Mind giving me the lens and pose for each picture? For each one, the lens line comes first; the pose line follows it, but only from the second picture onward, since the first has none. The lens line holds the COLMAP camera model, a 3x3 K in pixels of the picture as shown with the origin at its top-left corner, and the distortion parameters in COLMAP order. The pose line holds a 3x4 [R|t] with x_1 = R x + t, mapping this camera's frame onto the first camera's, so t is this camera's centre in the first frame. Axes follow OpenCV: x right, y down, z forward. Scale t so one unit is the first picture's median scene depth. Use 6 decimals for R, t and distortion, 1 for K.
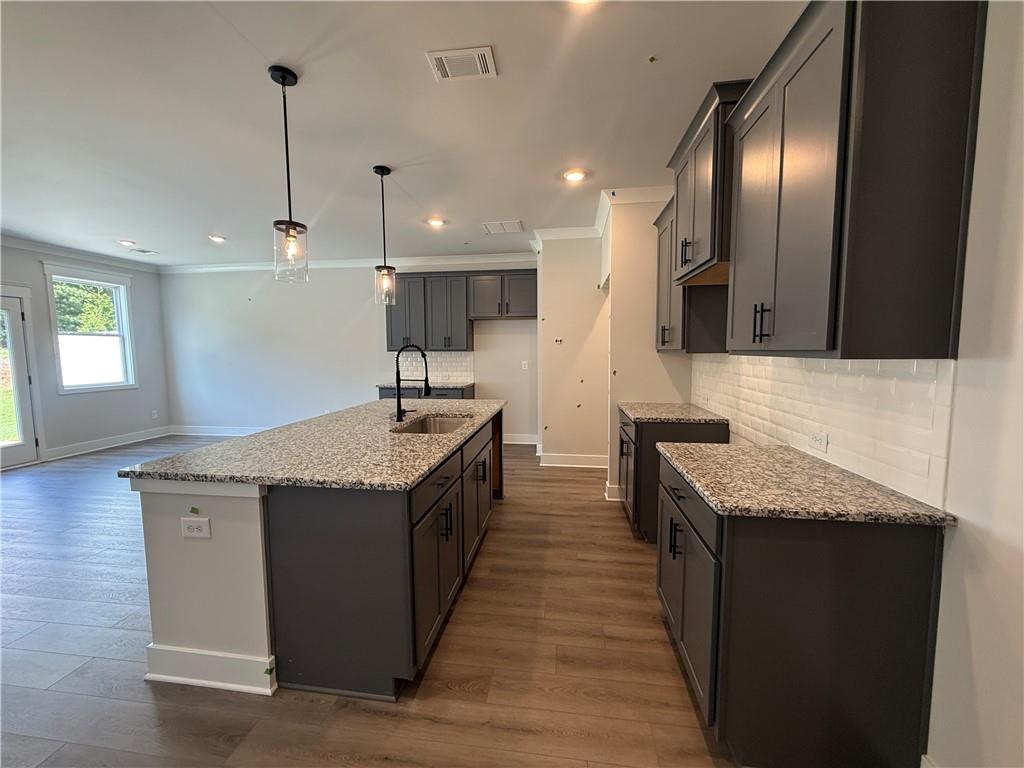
lens RADIAL K [[409.2, 0, 507.9], [0, 409.2, 383.8], [0, 0, 1]] dist [-0.001502, 0.001030]
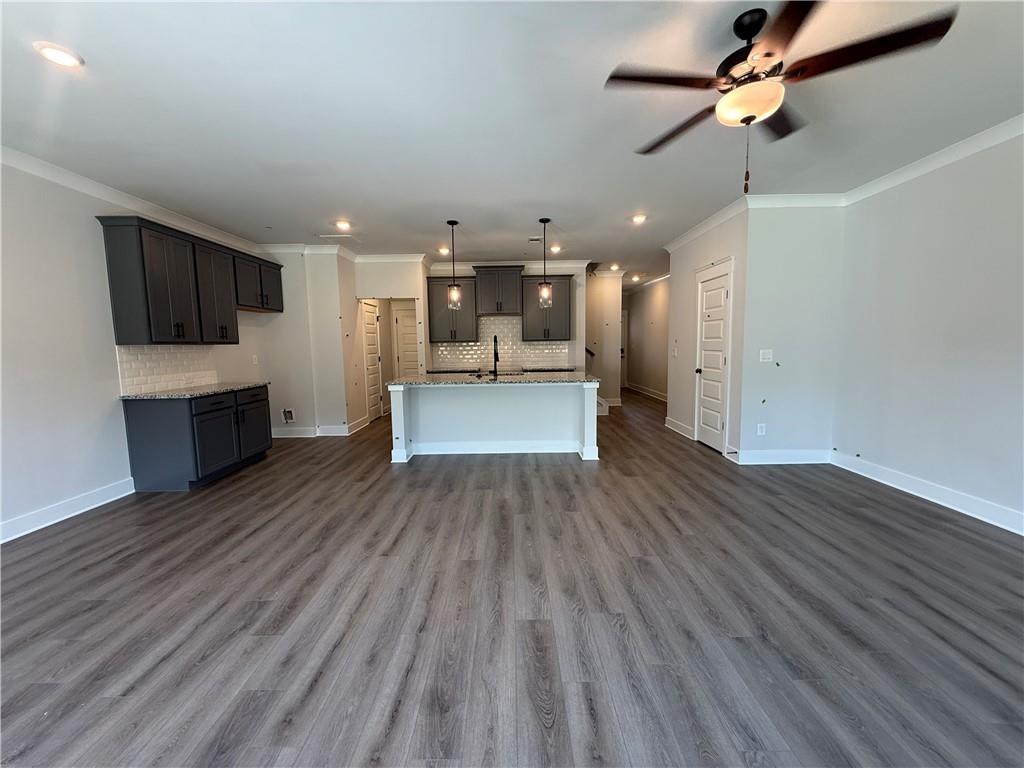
lens RADIAL K [[409.2, 0, 509.3], [0, 409.2, 386.5], [0, 0, 1]] dist [-0.001502, 0.001030]
pose [[-0.140367, -0.098387, 0.985199, -1.046406], [0.097485, 0.988842, 0.112640, -0.034025], [-0.985289, 0.111853, -0.129209, 0.575759]]
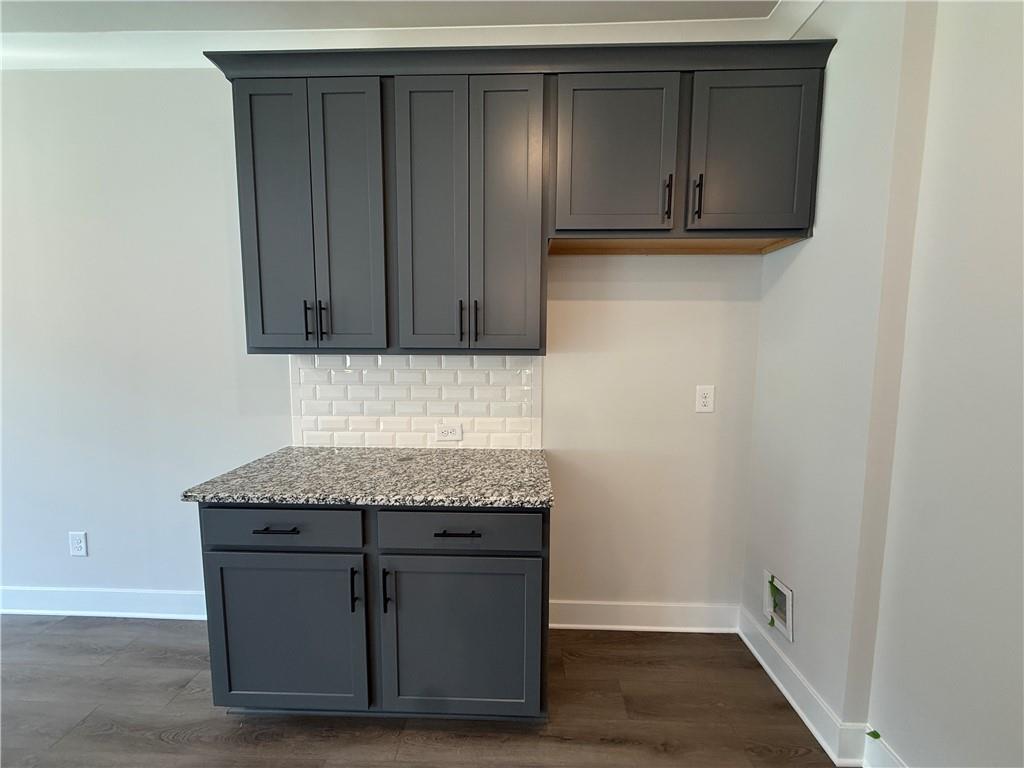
lens RADIAL K [[409.2, 0, 508.6], [0, 409.2, 383.7], [0, 0, 1]] dist [-0.001502, 0.001030]
pose [[0.993860, -0.004120, 0.110567, -0.156263], [0.001503, 0.999717, 0.023737, -0.068092], [-0.110633, -0.023425, 0.993585, 0.736769]]
